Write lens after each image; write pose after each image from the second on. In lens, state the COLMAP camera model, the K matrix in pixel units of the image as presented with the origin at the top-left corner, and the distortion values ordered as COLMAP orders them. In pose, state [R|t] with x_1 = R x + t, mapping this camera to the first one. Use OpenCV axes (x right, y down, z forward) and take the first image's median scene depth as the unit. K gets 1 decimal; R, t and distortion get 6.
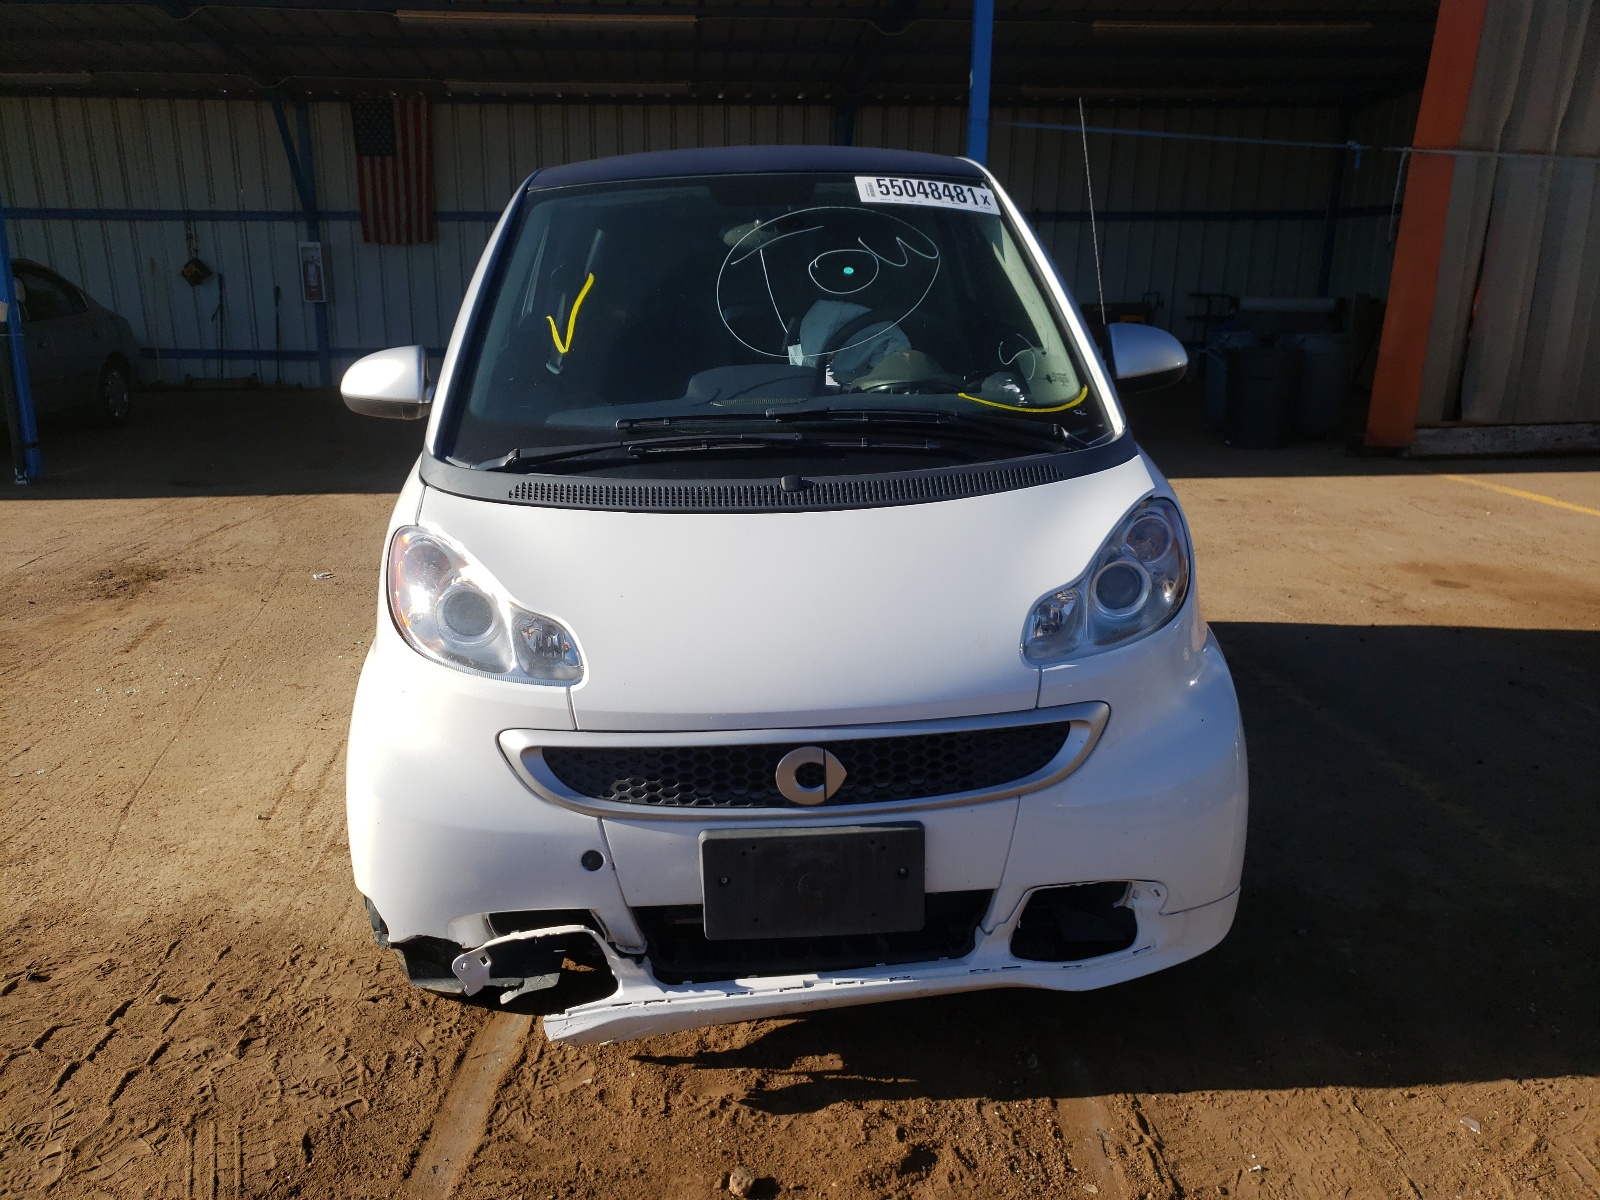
lens RADIAL K [[1232.2, 0, 800.0], [0, 1232.2, 600.0], [0, 0, 1]] dist [0.007824, -0.001466]
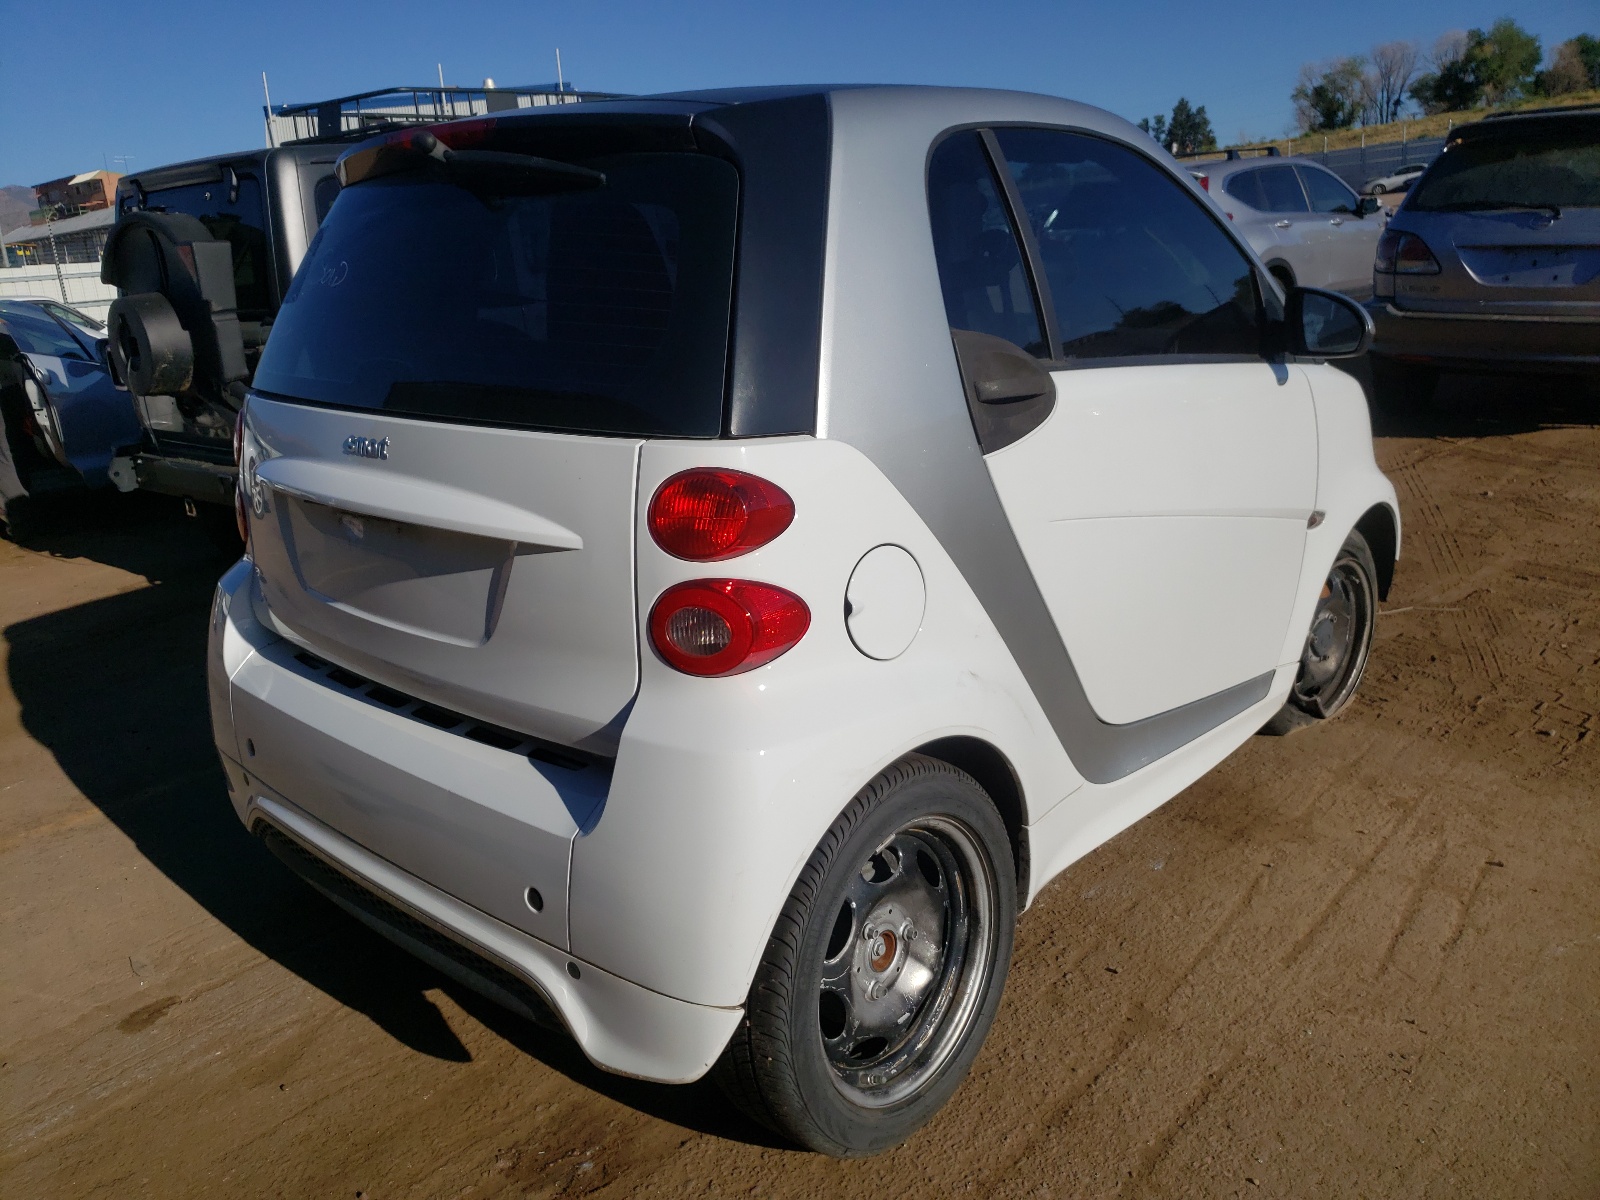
lens RADIAL K [[1247.2, 0, 800.0], [0, 1247.2, 600.0], [0, 0, 1]] dist [0.087437, 0.002432]
pose [[-0.688687, -0.173049, 0.704105, -1.043736], [0.238295, 0.863136, 0.445211, -0.718842], [-0.684781, 0.474396, -0.553194, 2.591035]]
